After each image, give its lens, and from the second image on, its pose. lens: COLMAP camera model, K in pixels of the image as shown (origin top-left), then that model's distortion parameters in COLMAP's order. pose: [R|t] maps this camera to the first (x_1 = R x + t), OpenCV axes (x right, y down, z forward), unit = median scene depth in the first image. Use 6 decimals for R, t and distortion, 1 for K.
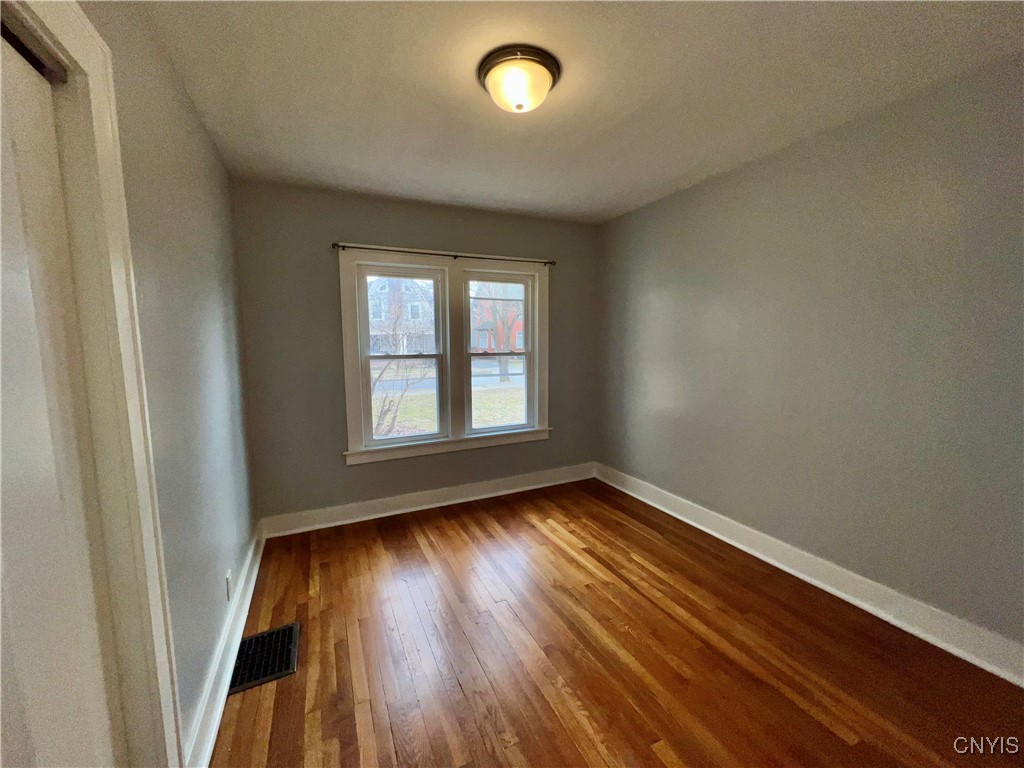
lens RADIAL K [[401.9, 0, 512.0], [0, 401.9, 384.0], [0, 0, 1]] dist [0.000029, -0.000155]
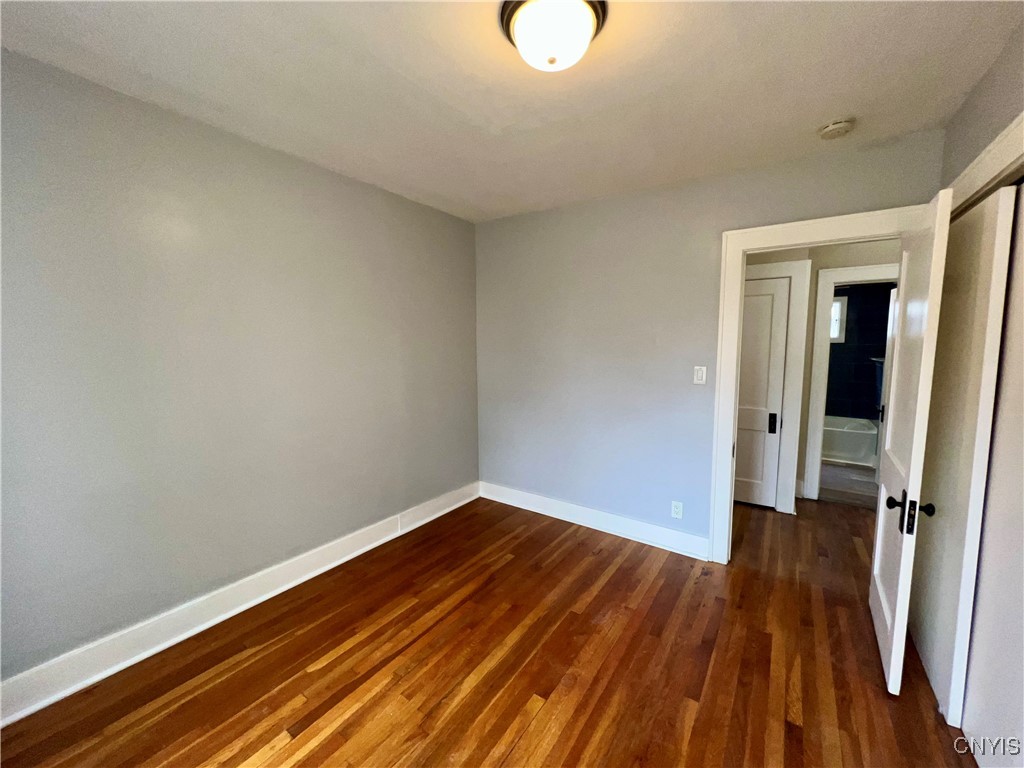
lens RADIAL K [[408.4, 0, 512.5], [0, 408.4, 385.0], [0, 0, 1]] dist [-0.001012, 0.000007]
pose [[-0.497551, -0.075911, 0.864107, -0.529632], [0.098134, 0.984842, 0.143023, -0.139135], [-0.861866, 0.155960, -0.482560, 1.197862]]
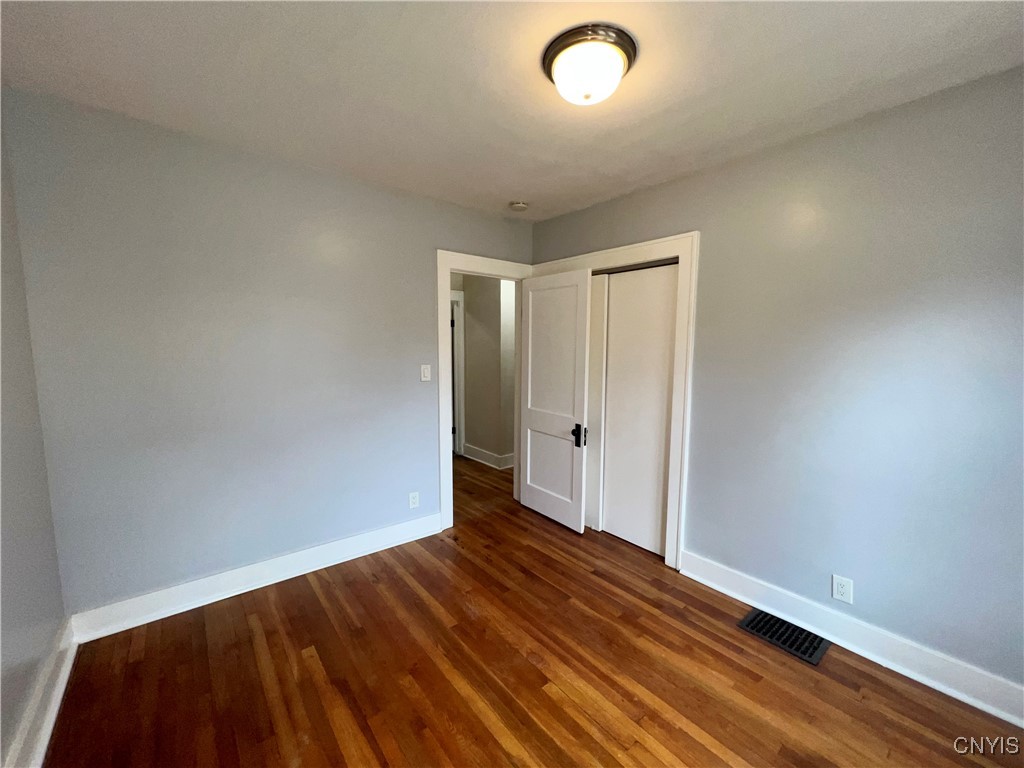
lens RADIAL K [[408.4, 0, 512.5], [0, 408.4, 385.0], [0, 0, 1]] dist [-0.001012, 0.000007]
pose [[-0.970728, 0.026548, -0.238709, 0.318597], [-0.024121, 0.978072, 0.206865, -0.189420], [0.238966, 0.206567, -0.948802, 1.504507]]
